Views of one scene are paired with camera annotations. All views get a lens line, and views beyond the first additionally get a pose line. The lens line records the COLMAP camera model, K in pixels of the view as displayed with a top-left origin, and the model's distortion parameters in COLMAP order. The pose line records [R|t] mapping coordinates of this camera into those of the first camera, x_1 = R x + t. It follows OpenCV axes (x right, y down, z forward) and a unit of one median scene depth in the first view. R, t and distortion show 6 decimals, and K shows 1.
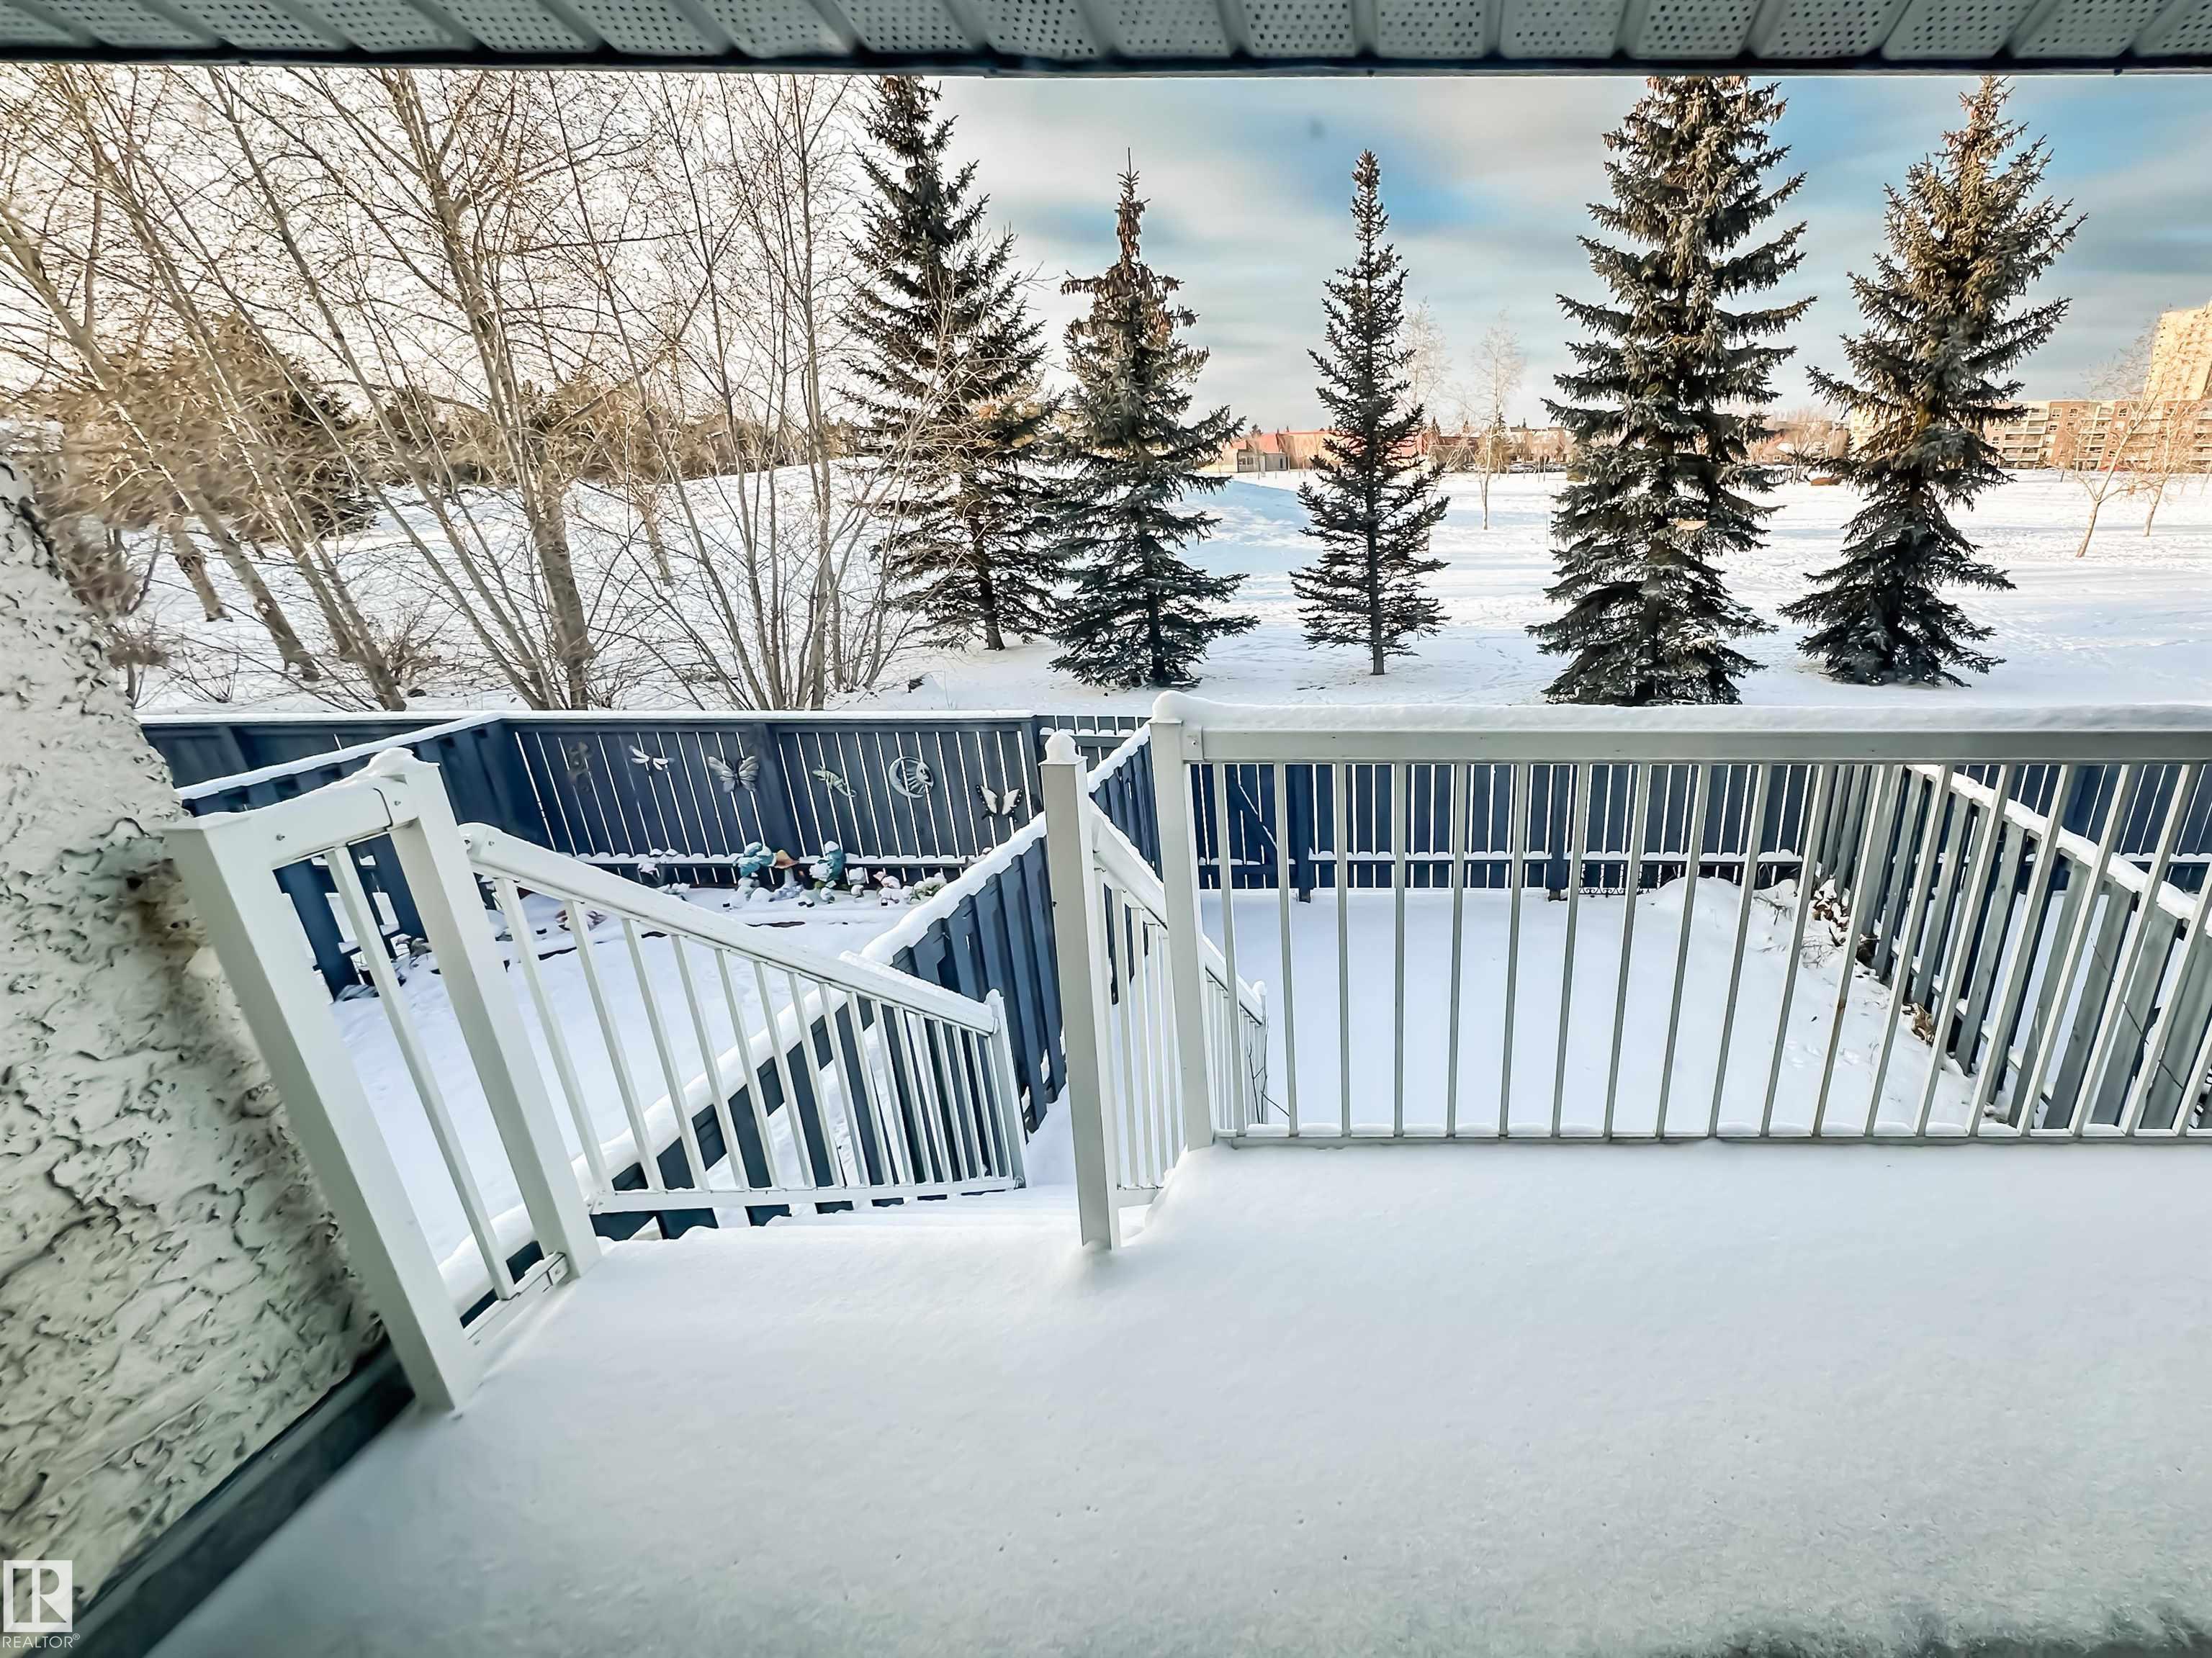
lens RADIAL K [[884.0, 0, 1112.4], [0, 884.0, 808.4], [0, 0, 1]] dist [-0.000512, 0.000142]
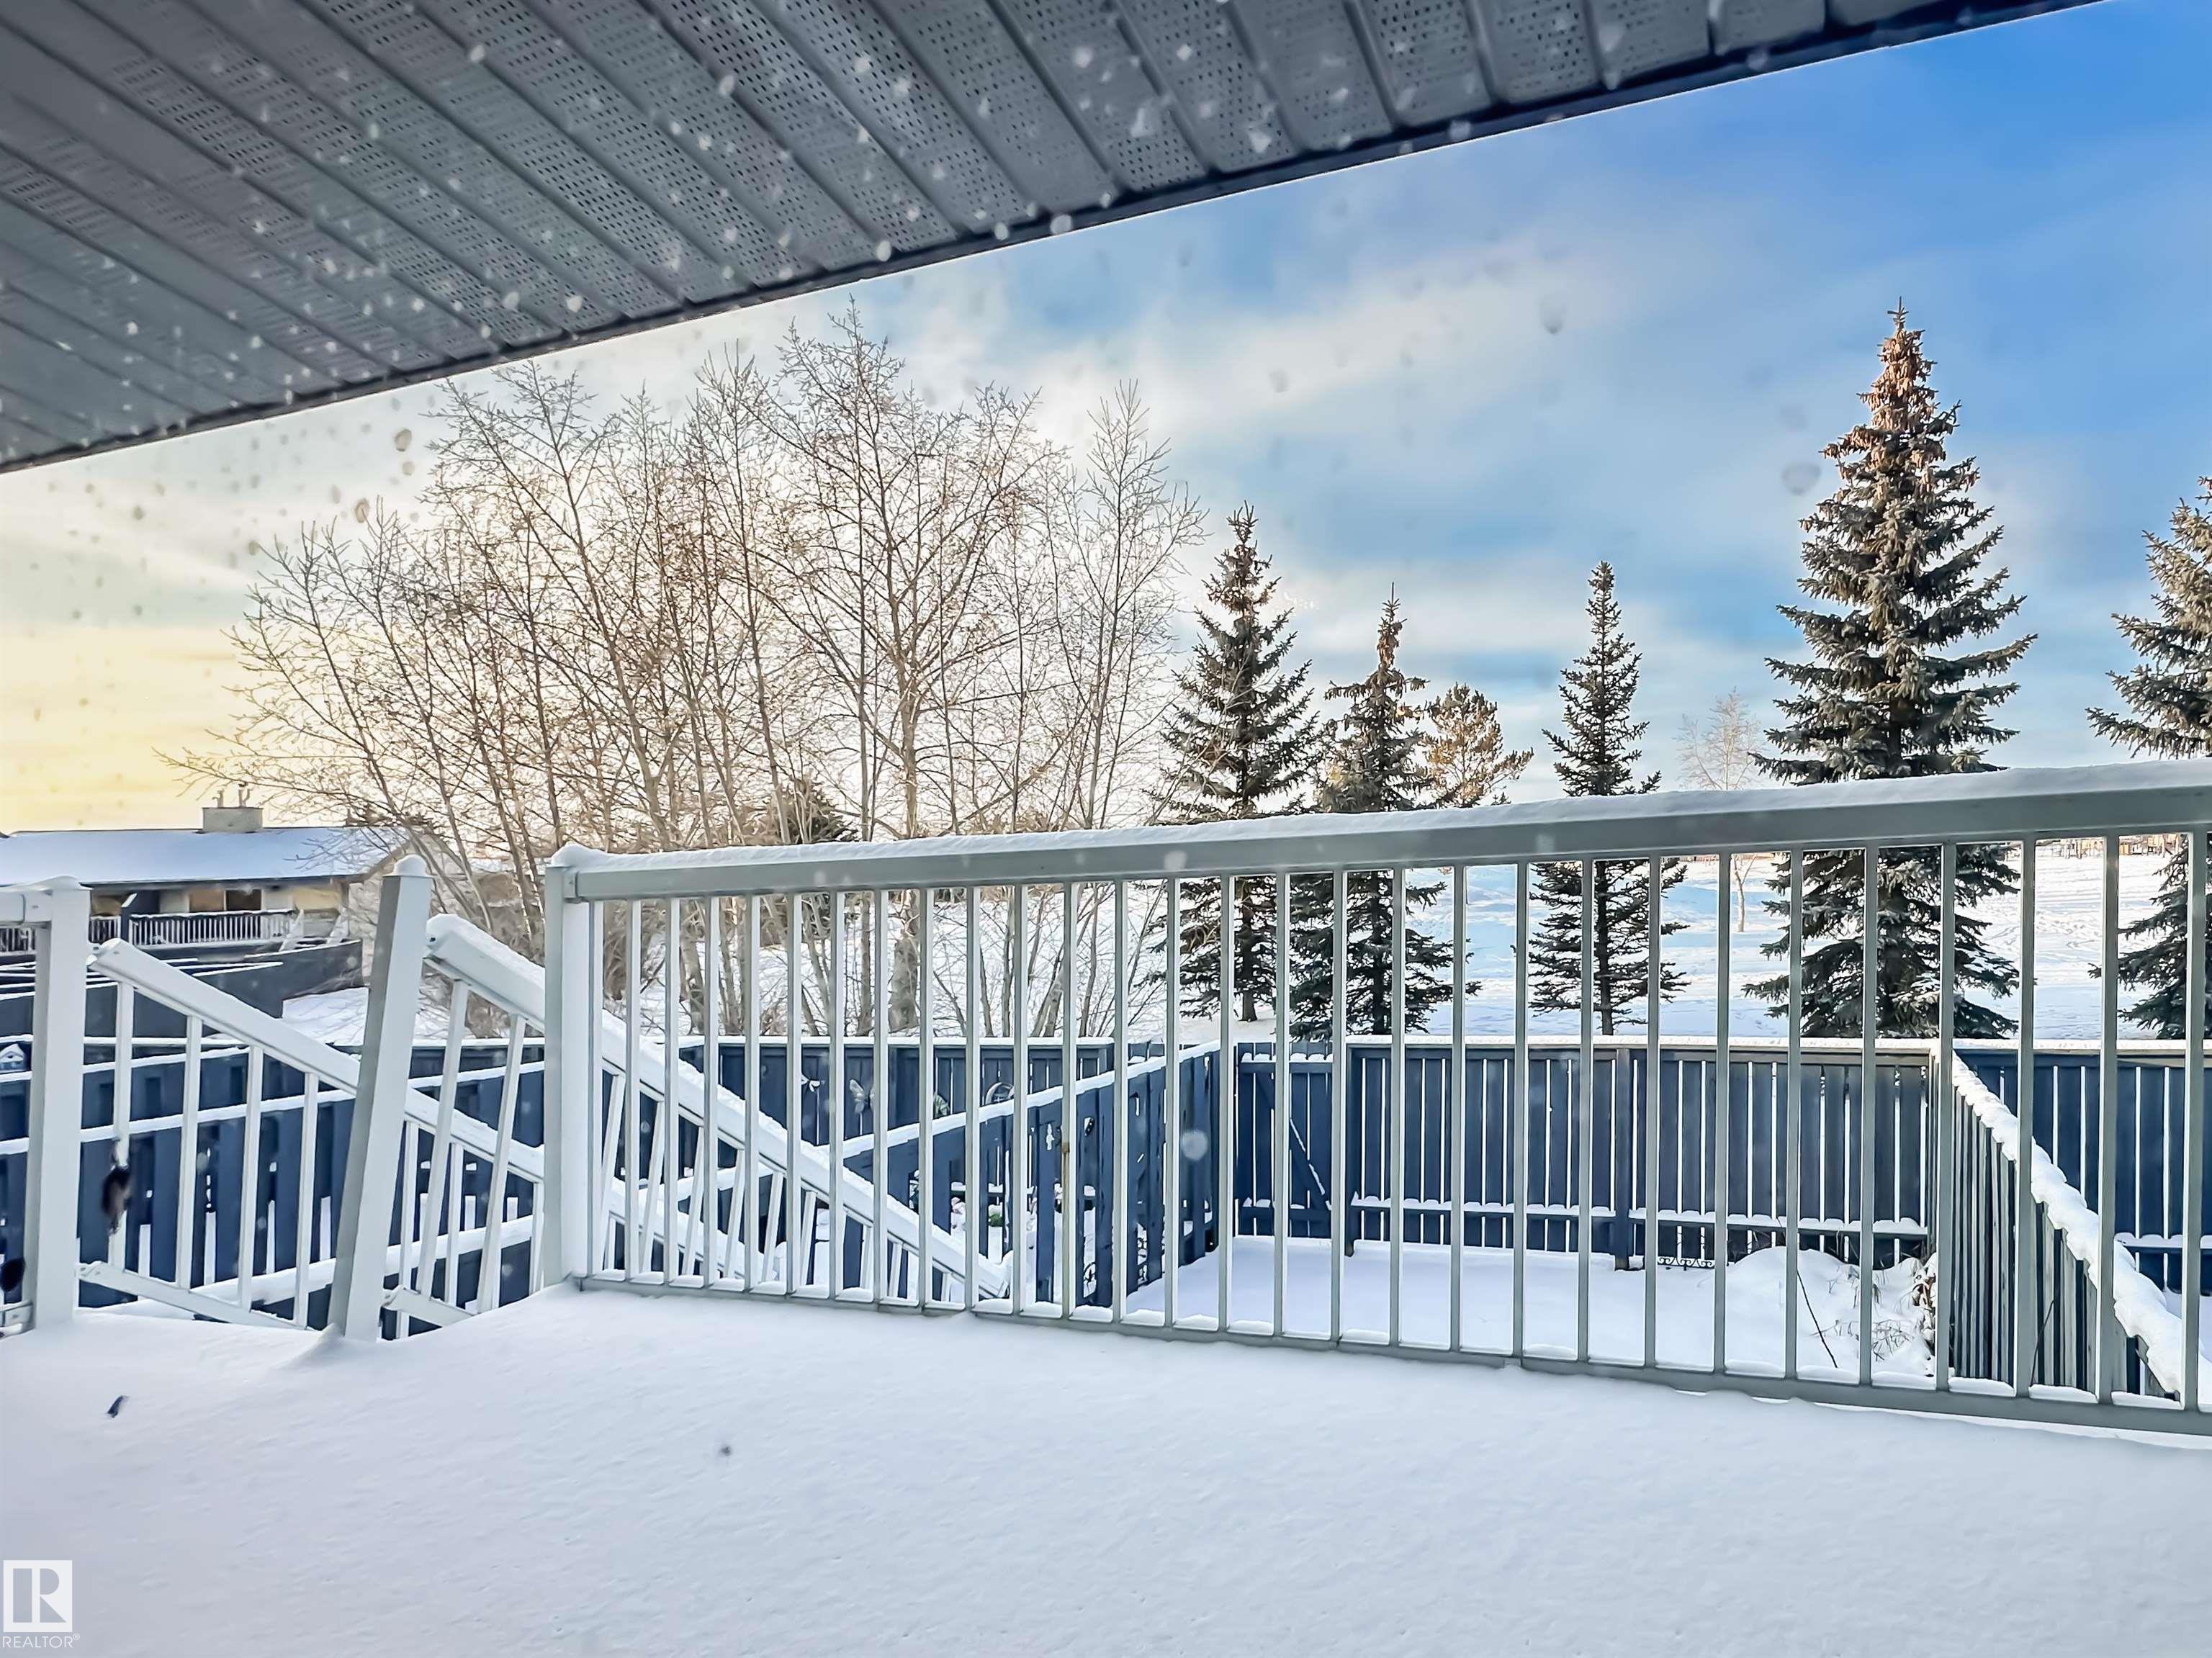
lens RADIAL K [[904.6, 0, 1147.1], [0, 904.6, 880.2], [0, 0, 1]] dist [-0.000571, 0.000196]
pose [[0.969203, -0.007458, -0.246149, 0.103204], [-0.073783, 0.944829, -0.319146, 0.022834], [0.234949, 0.327479, 0.915181, 0.006132]]
